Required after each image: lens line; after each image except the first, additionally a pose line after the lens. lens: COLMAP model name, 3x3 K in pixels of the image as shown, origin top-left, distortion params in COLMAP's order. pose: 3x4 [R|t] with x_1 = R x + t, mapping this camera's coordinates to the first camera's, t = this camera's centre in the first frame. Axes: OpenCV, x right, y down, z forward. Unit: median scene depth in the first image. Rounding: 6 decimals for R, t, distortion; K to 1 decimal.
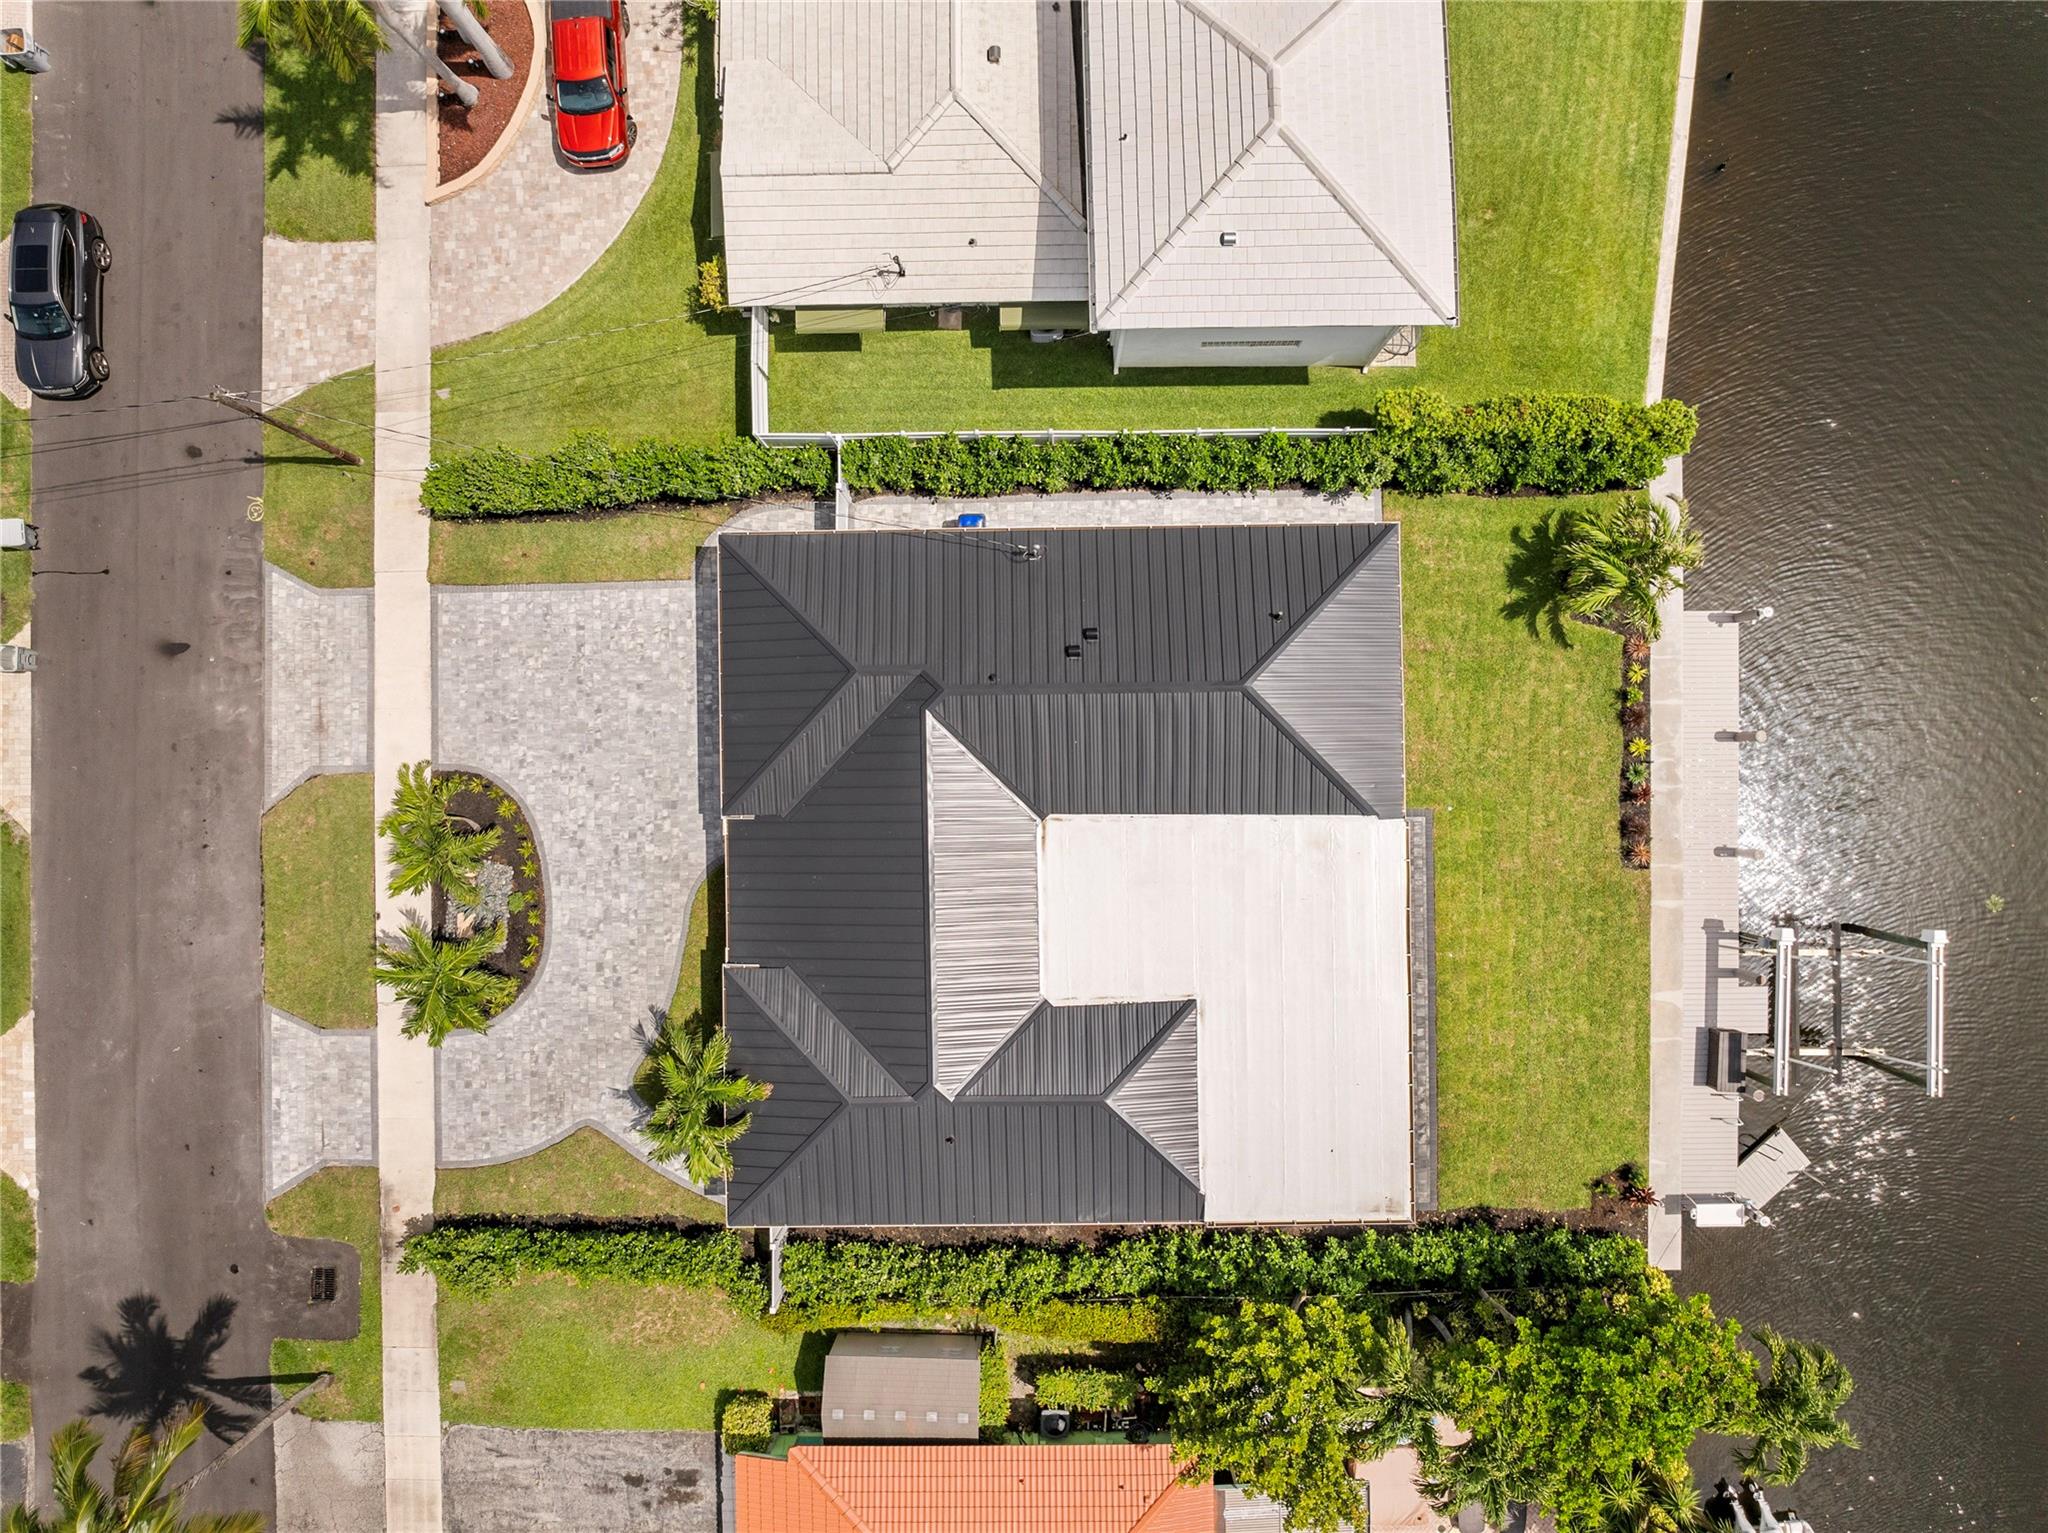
lens RADIAL K [[1429.3, 0, 1024.0], [0, 1429.3, 766.5], [0, 0, 1]] dist [-0.036944, 0.003409]
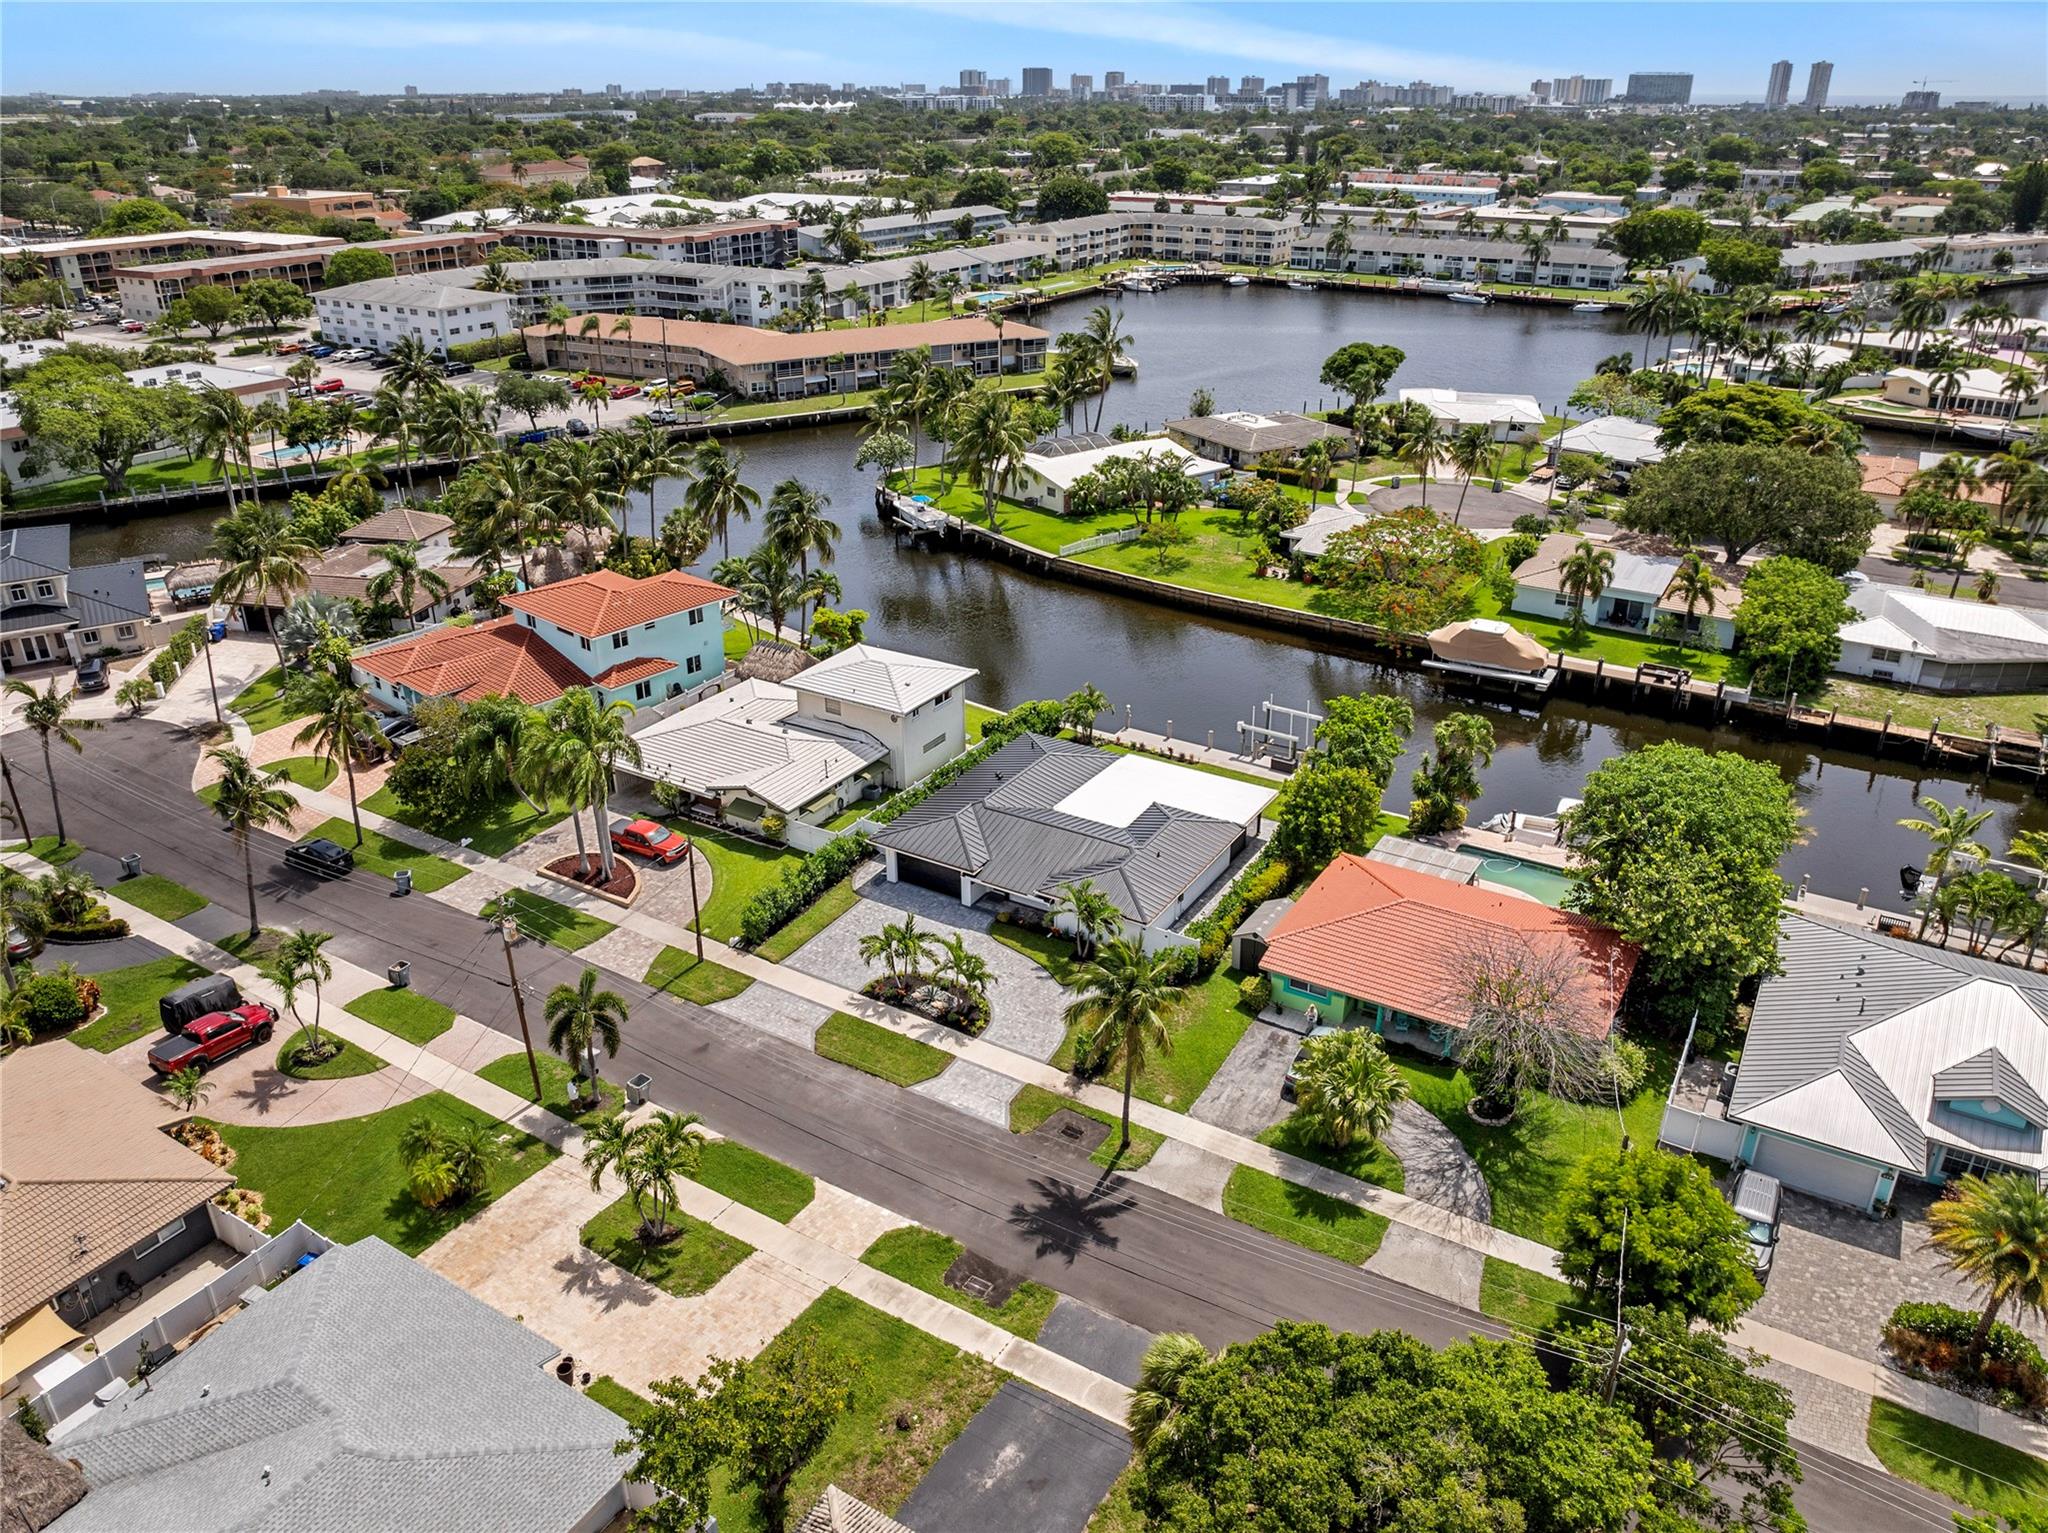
lens RADIAL K [[1448.7, 0, 1024.0], [0, 1448.7, 766.5], [0, 0, 1]] dist [-0.039342, -0.003460]
pose [[0.532082, -0.355096, 0.768632, -1.638070], [0.846582, 0.237759, -0.476203, 1.003951], [-0.013651, 0.904089, 0.427125, -0.052047]]
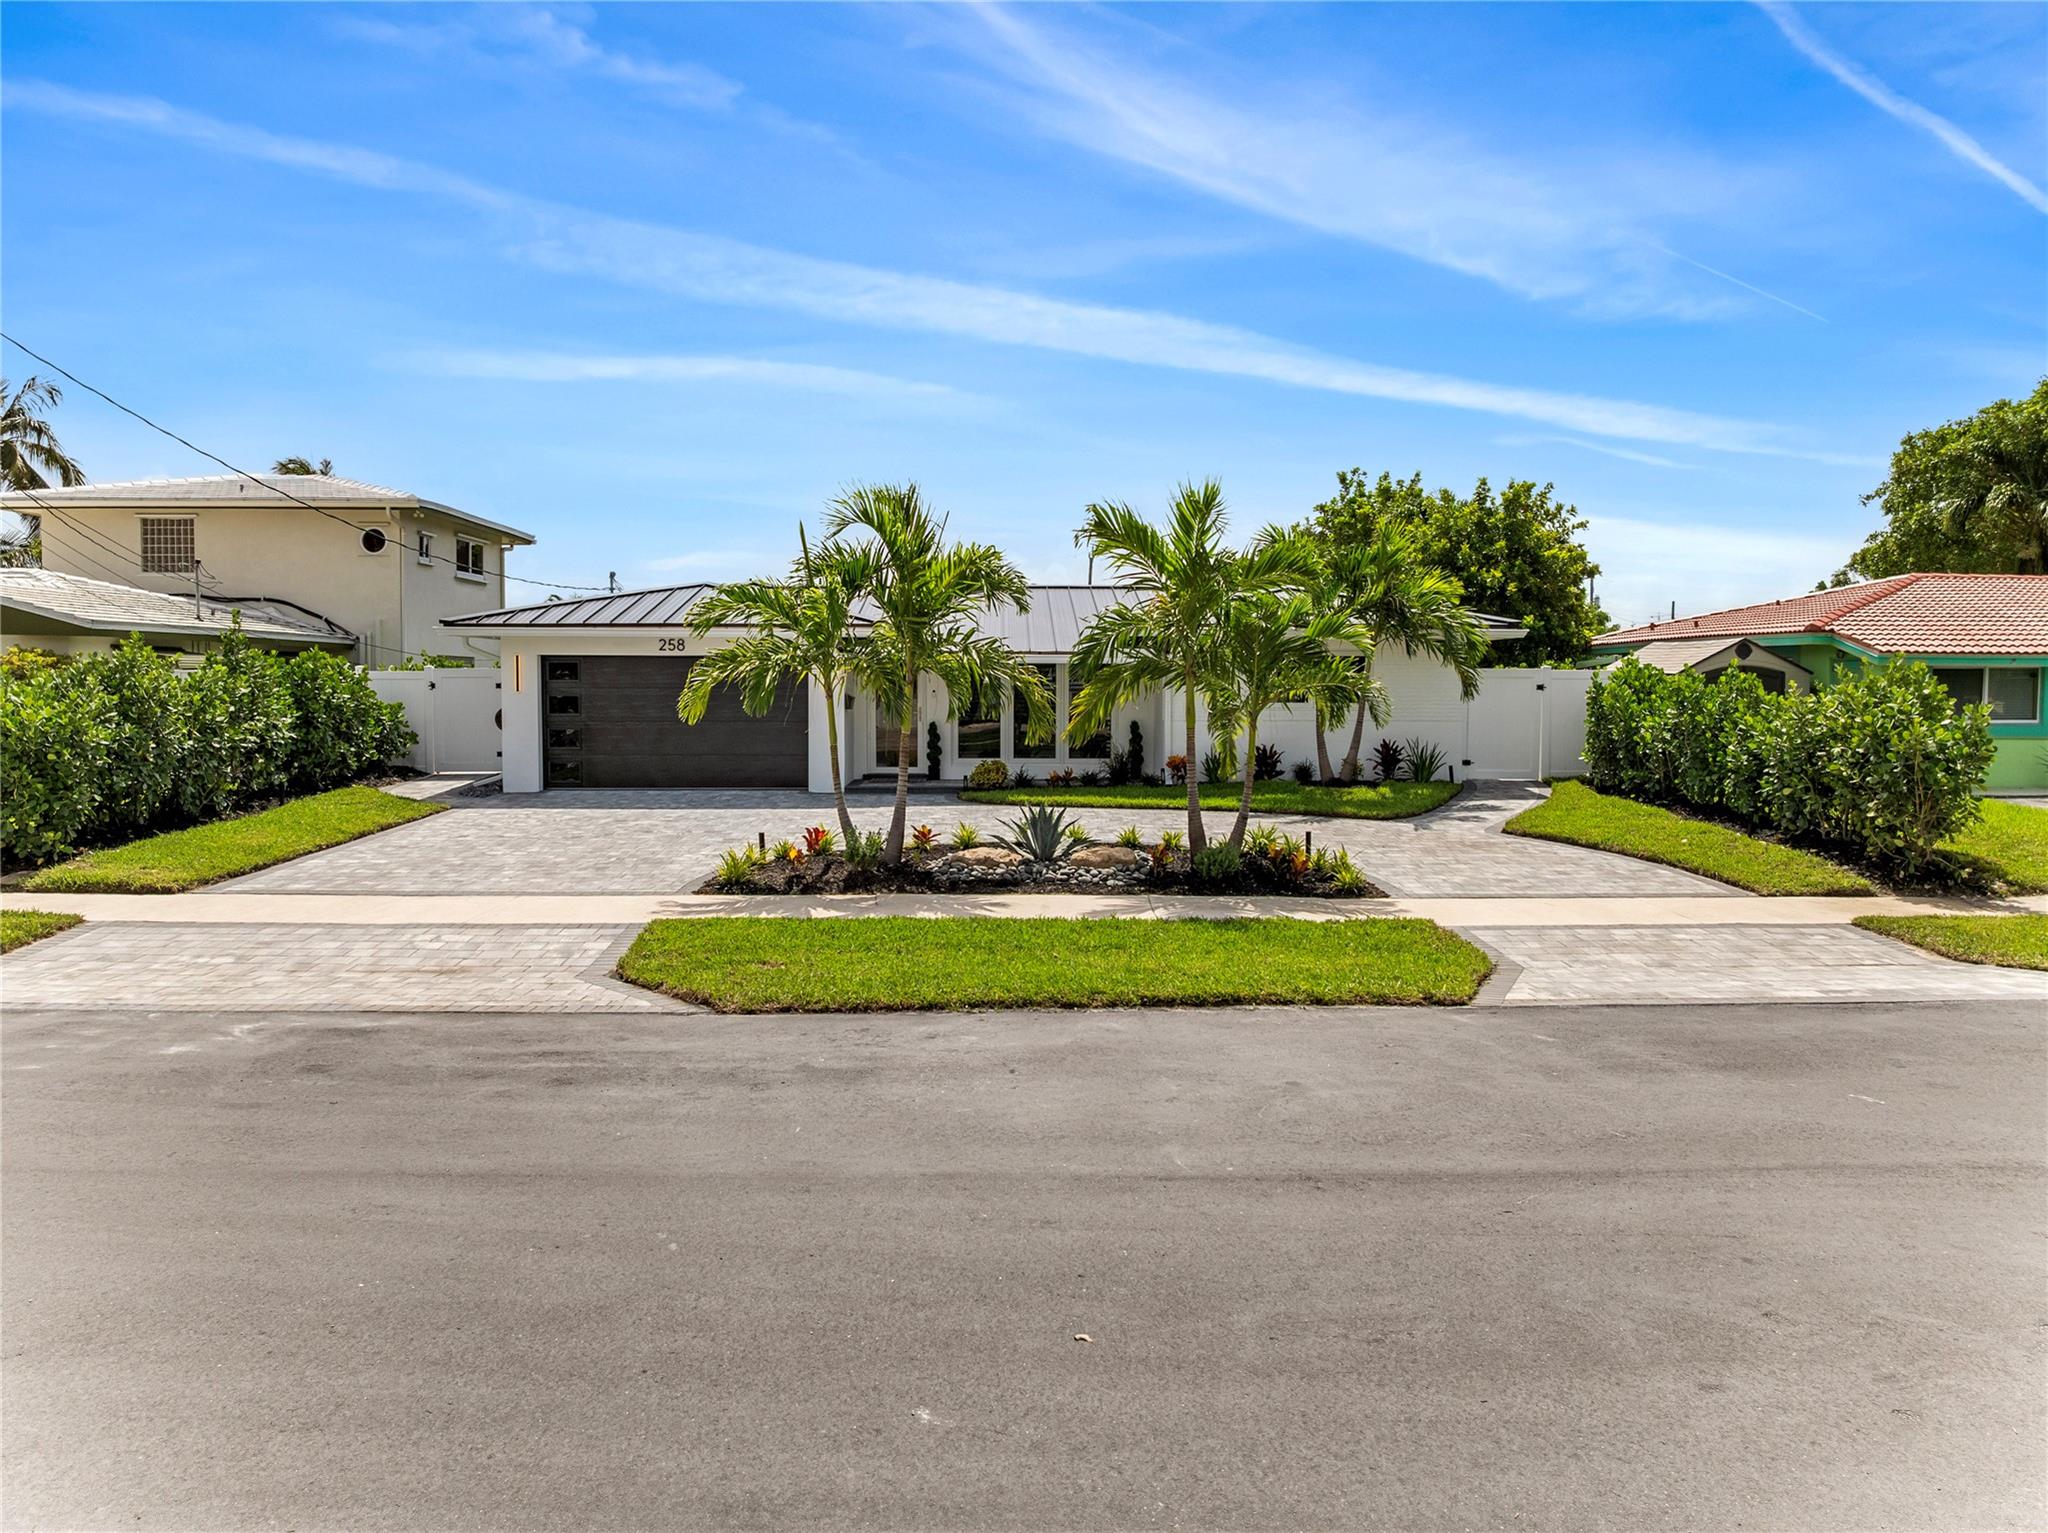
lens RADIAL K [[1464.6, 0, 1024.0], [0, 1464.6, 766.5], [0, 0, 1]] dist [-0.044089, 0.001418]
pose [[-0.003735, -0.044746, 0.998991, -0.802768], [0.999851, 0.016698, 0.004486, 0.087843], [-0.016882, 0.998859, 0.044677, 0.960591]]
